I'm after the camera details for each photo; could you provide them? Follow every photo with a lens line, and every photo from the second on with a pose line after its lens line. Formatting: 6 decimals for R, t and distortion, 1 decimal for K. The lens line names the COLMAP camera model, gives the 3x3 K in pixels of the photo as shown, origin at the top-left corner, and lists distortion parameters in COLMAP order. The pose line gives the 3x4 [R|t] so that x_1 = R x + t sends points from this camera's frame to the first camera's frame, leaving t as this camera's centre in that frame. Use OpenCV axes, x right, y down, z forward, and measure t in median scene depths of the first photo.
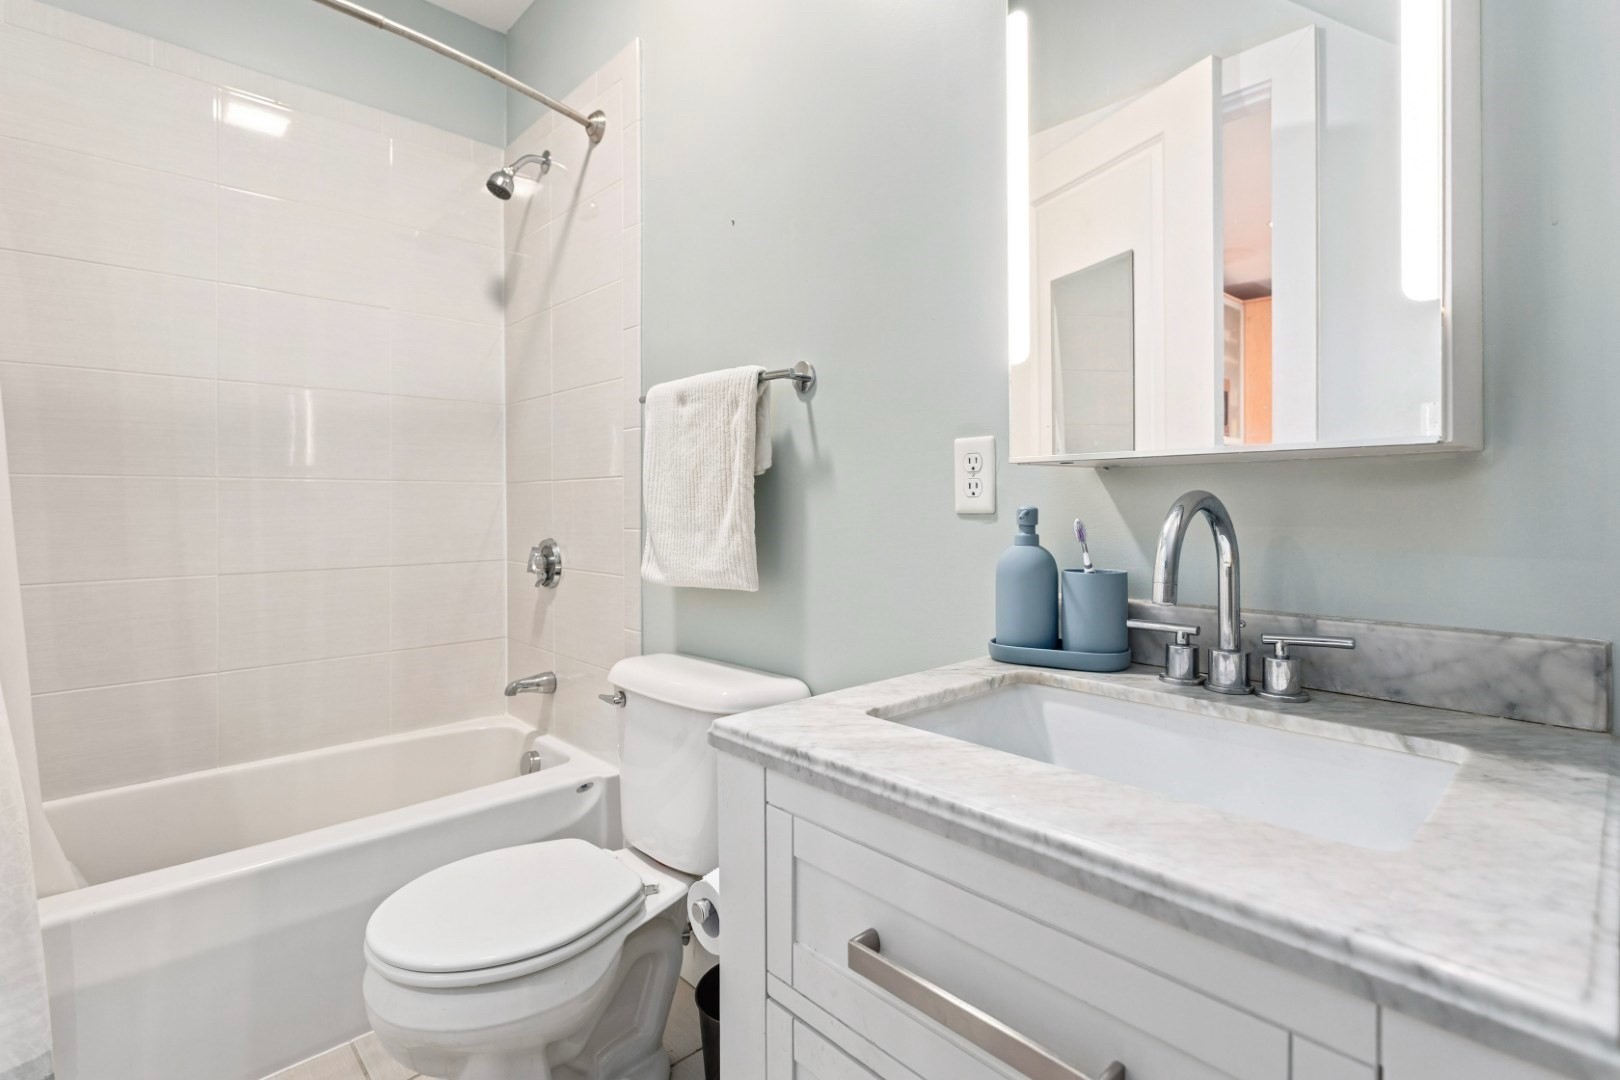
lens RADIAL K [[768.3, 0, 815.5], [0, 768.3, 507.2], [0, 0, 1]] dist [-0.001559, 0.002618]
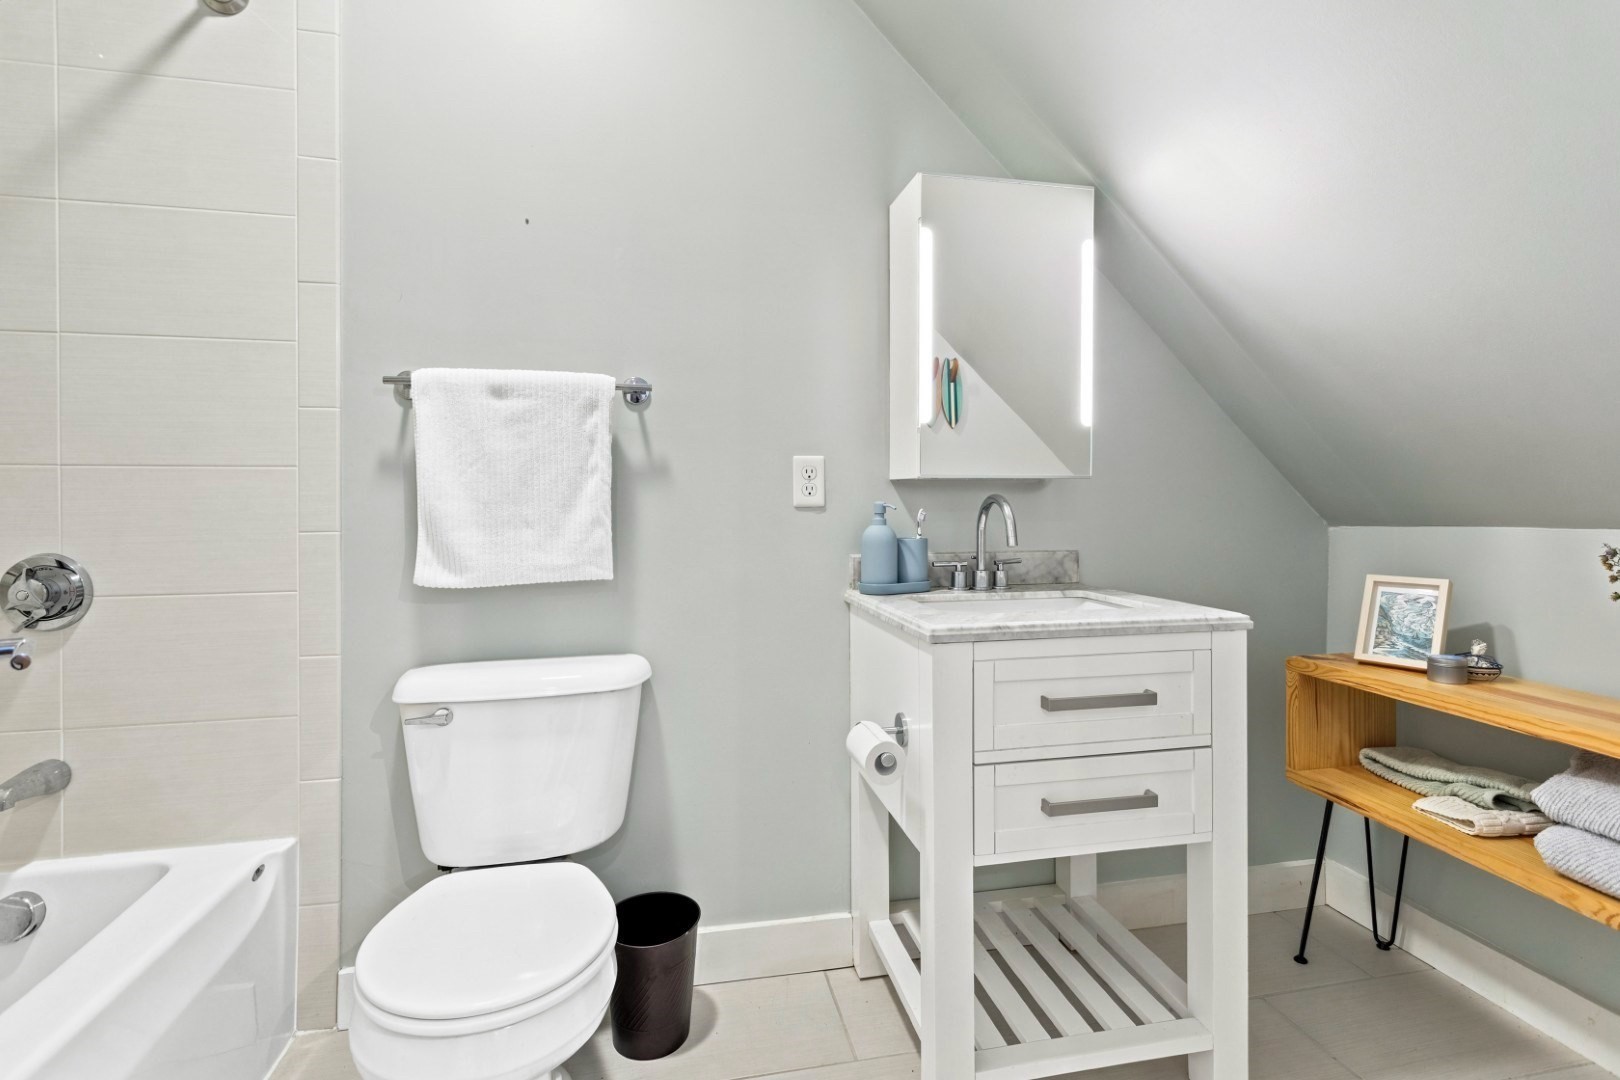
lens RADIAL K [[768.3, 0, 828.4], [0, 768.3, 500.9], [0, 0, 1]] dist [-0.001559, 0.002618]
pose [[0.517580, -0.000767, 0.855634, -1.075887], [0.001555, 0.999999, -0.000044, -0.003475], [-0.855633, 0.001353, 0.517581, 0.196753]]
